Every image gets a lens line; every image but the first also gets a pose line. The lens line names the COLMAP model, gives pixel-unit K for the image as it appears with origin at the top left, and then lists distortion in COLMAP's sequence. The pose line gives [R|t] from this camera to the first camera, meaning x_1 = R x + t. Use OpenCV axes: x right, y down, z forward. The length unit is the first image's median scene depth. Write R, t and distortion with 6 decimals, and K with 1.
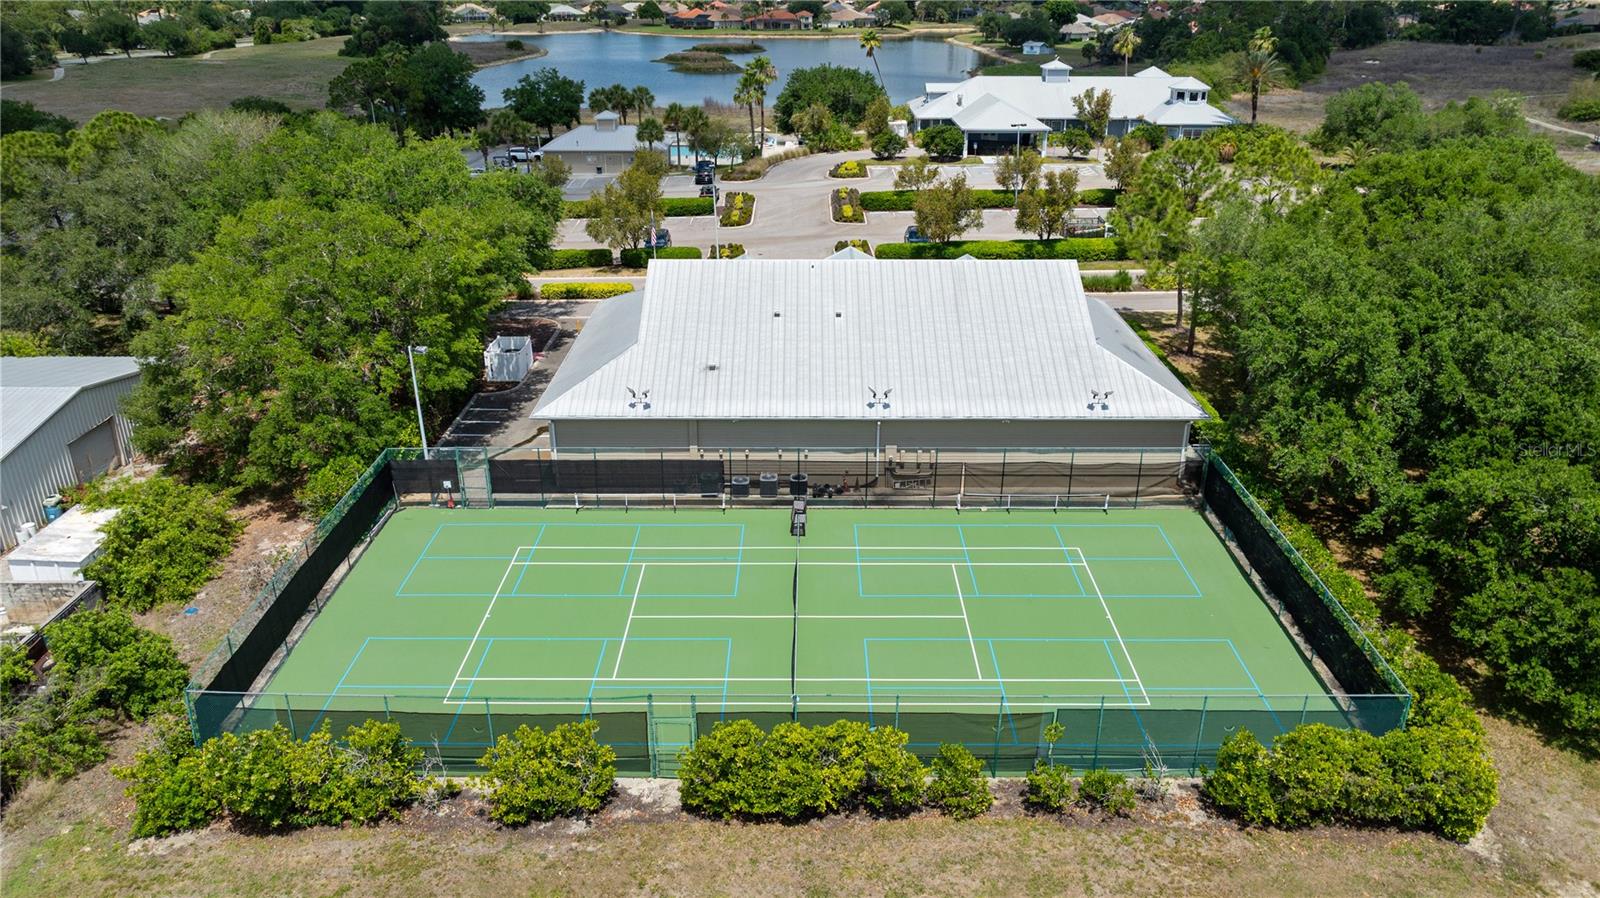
lens RADIAL K [[1124.5, 0, 800.0], [0, 1124.5, 449.0], [0, 0, 1]] dist [-0.010302, 0.006354]
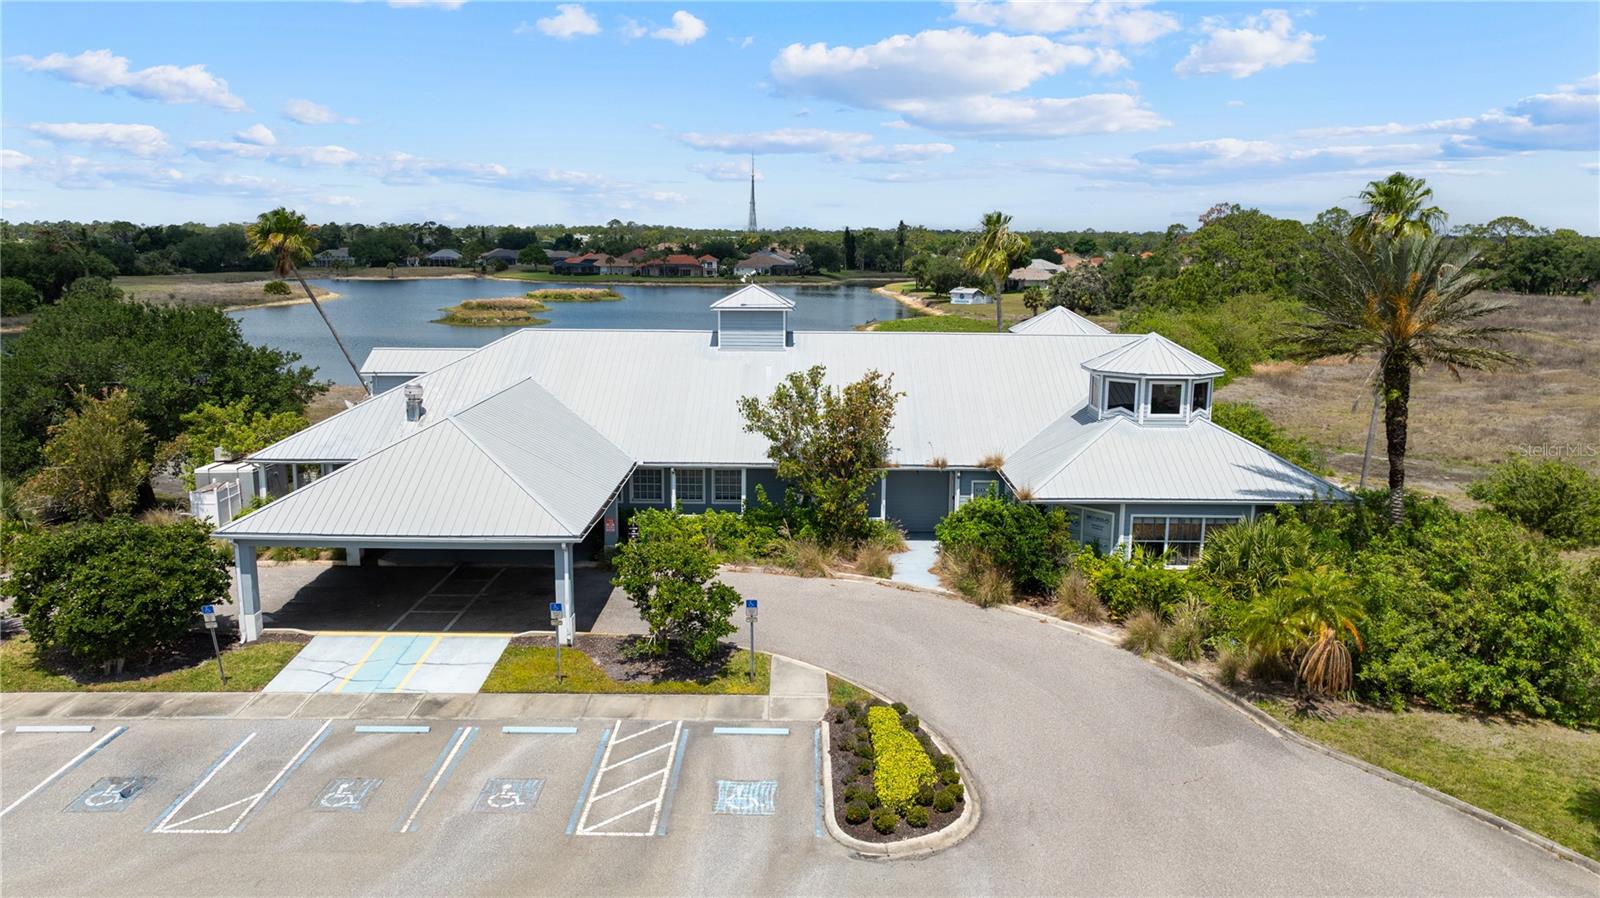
lens RADIAL K [[1124.5, 0, 800.0], [0, 1124.5, 449.0], [0, 0, 1]] dist [-0.010302, 0.006354]
pose [[0.999896, 0.007472, -0.012367, 0.255885], [-0.009957, 0.976567, -0.214984, -0.234448], [0.010471, 0.215085, 0.976539, 0.707079]]
